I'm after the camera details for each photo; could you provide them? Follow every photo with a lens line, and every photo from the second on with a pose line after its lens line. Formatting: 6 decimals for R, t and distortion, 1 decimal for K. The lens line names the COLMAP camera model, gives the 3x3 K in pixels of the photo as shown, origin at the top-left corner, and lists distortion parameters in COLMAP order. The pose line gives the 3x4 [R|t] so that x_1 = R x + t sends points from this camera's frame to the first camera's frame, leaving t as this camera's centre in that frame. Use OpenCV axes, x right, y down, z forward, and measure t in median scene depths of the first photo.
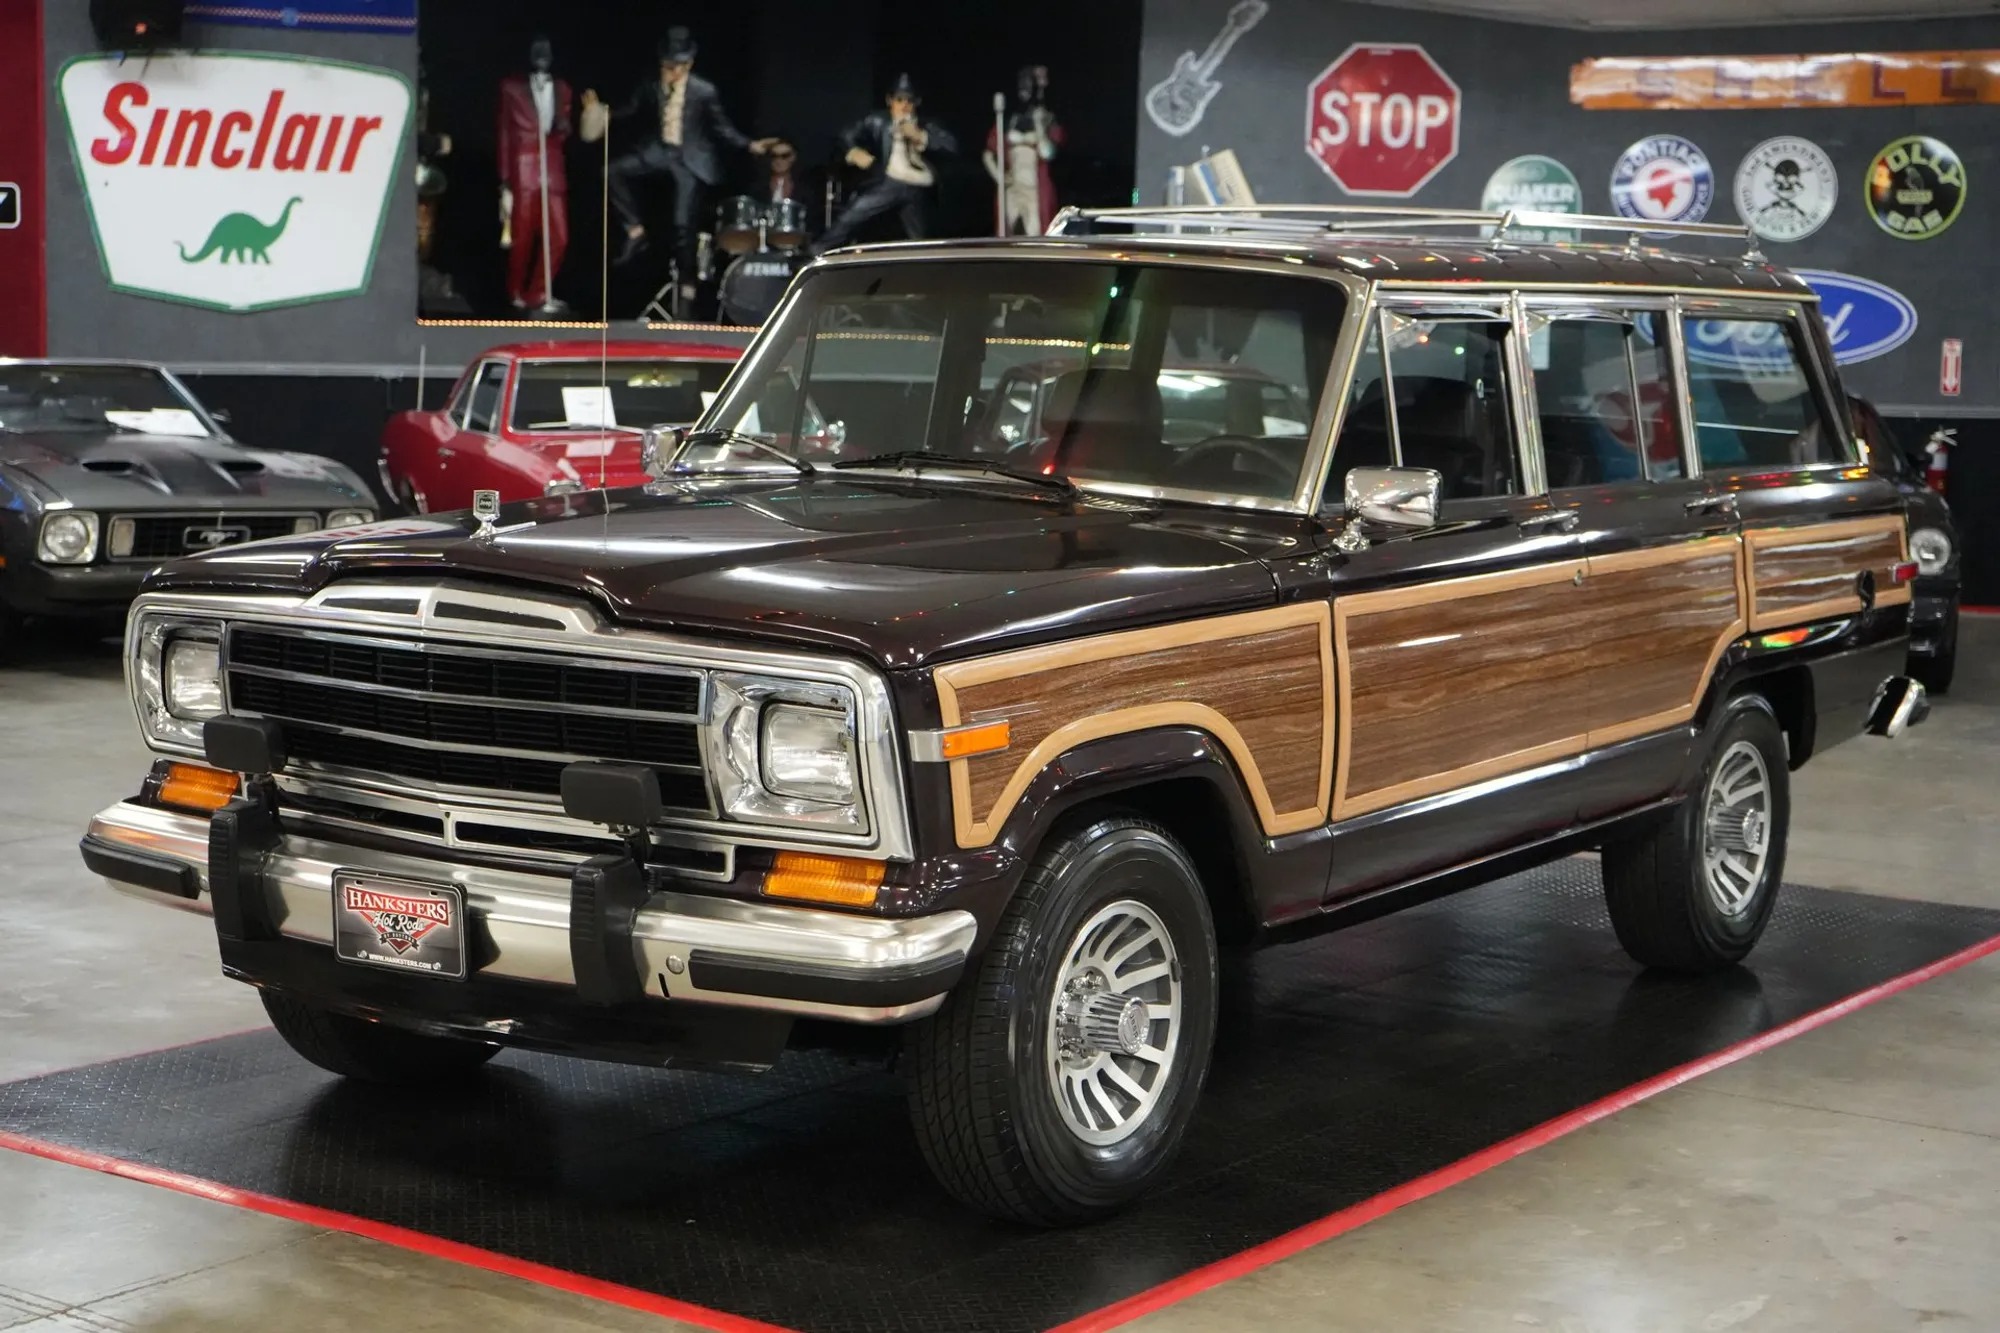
lens RADIAL K [[3276.9, 0, 1000.0], [0, 3276.9, 666.5], [0, 0, 1]] dist [-0.017936, -0.040084]
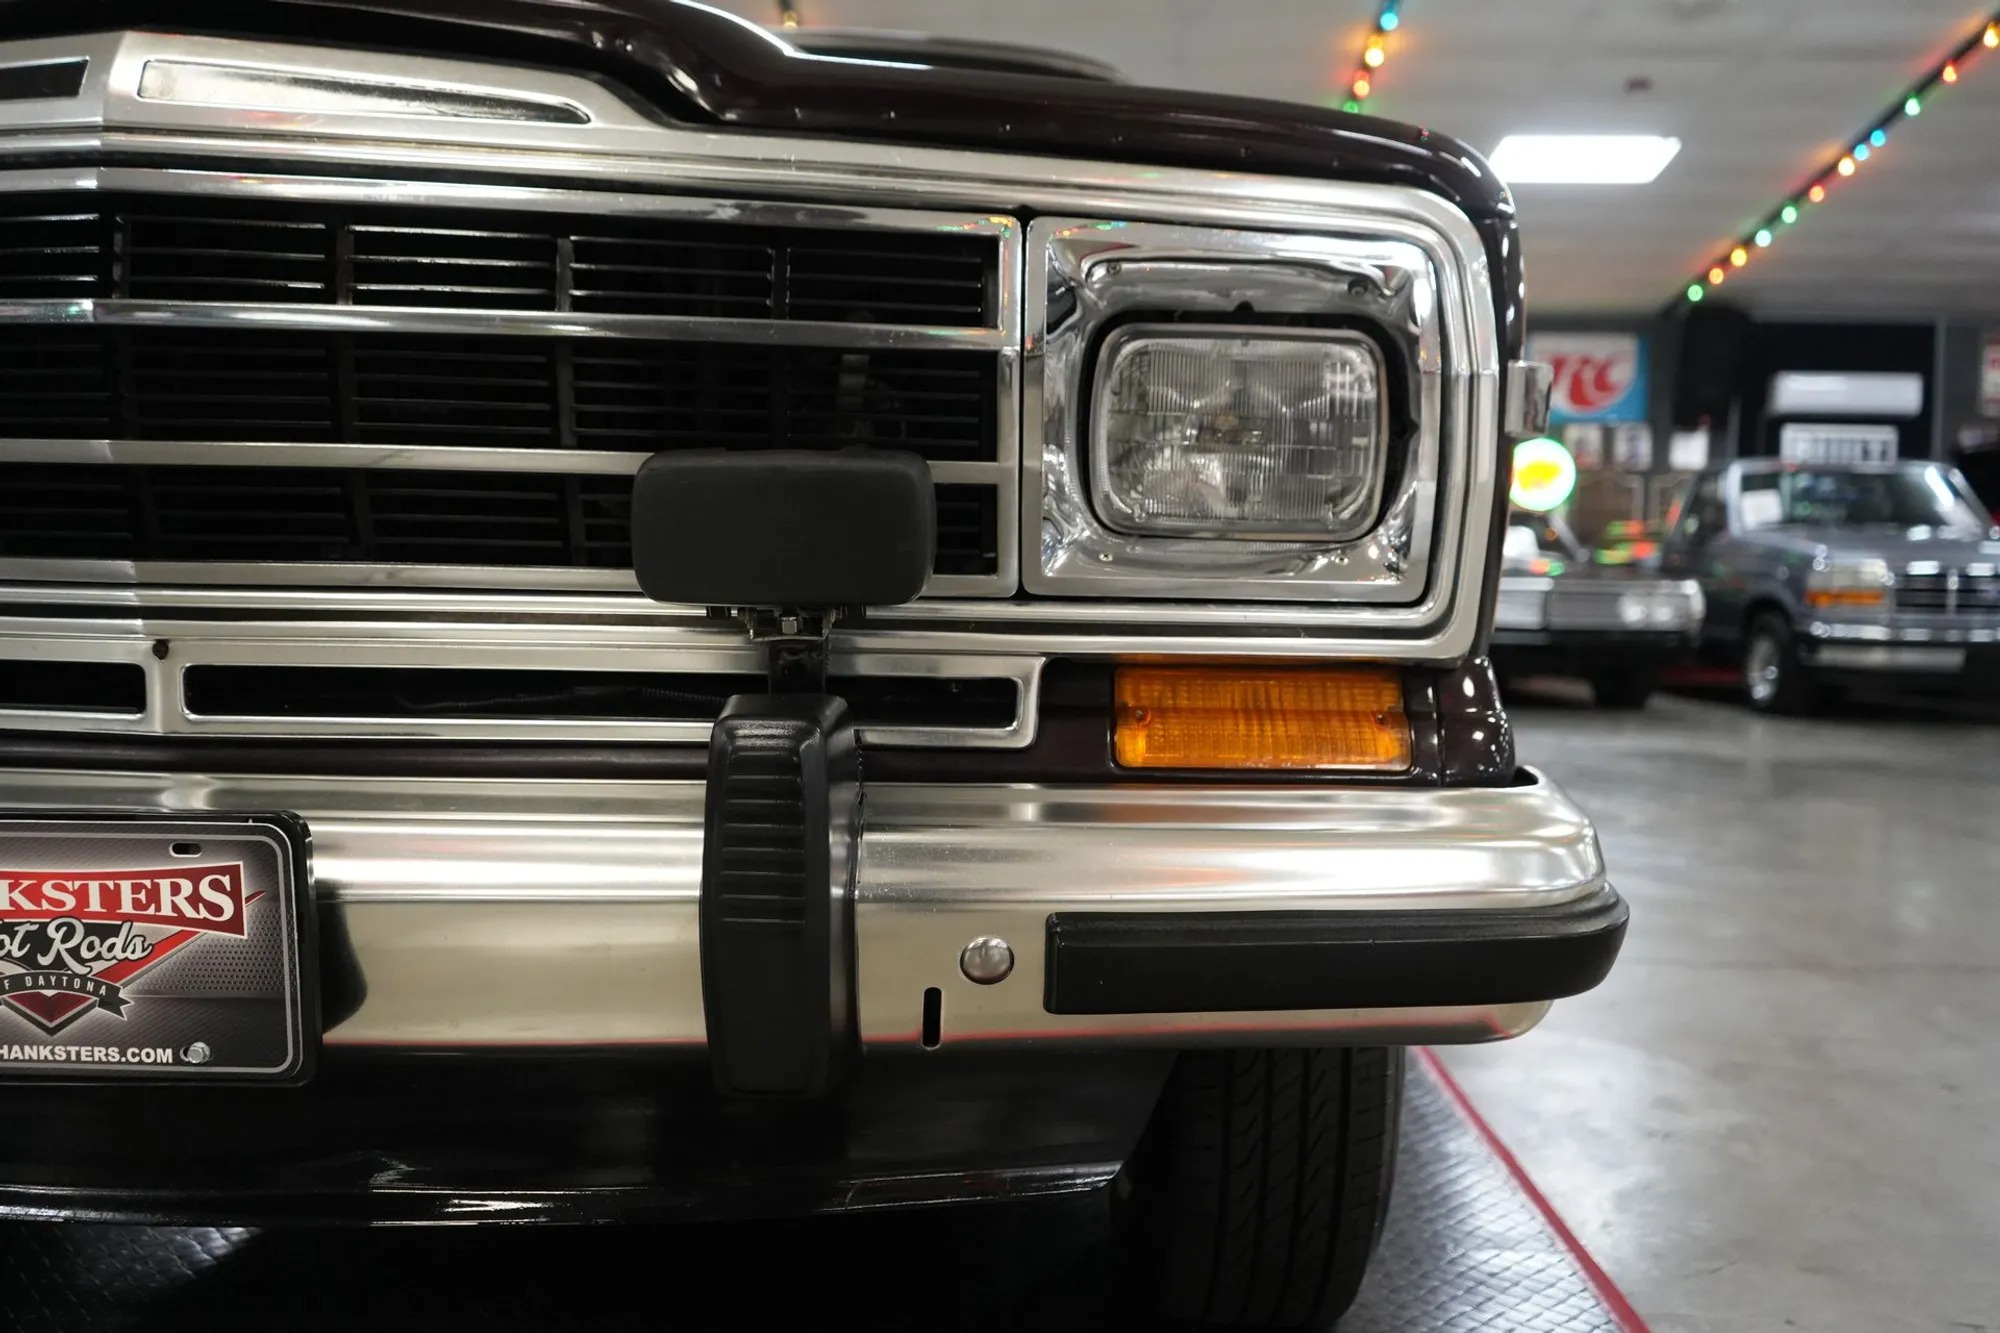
lens RADIAL K [[1596.7, 0, 994.7], [0, 1596.7, 671.1], [0, 0, 1]] dist [-0.005536, 0.002912]
pose [[0.840044, -0.033004, 0.541514, -0.168007], [0.055906, 0.998100, -0.025894, 0.051956], [-0.539630, 0.052026, 0.840293, 0.705076]]
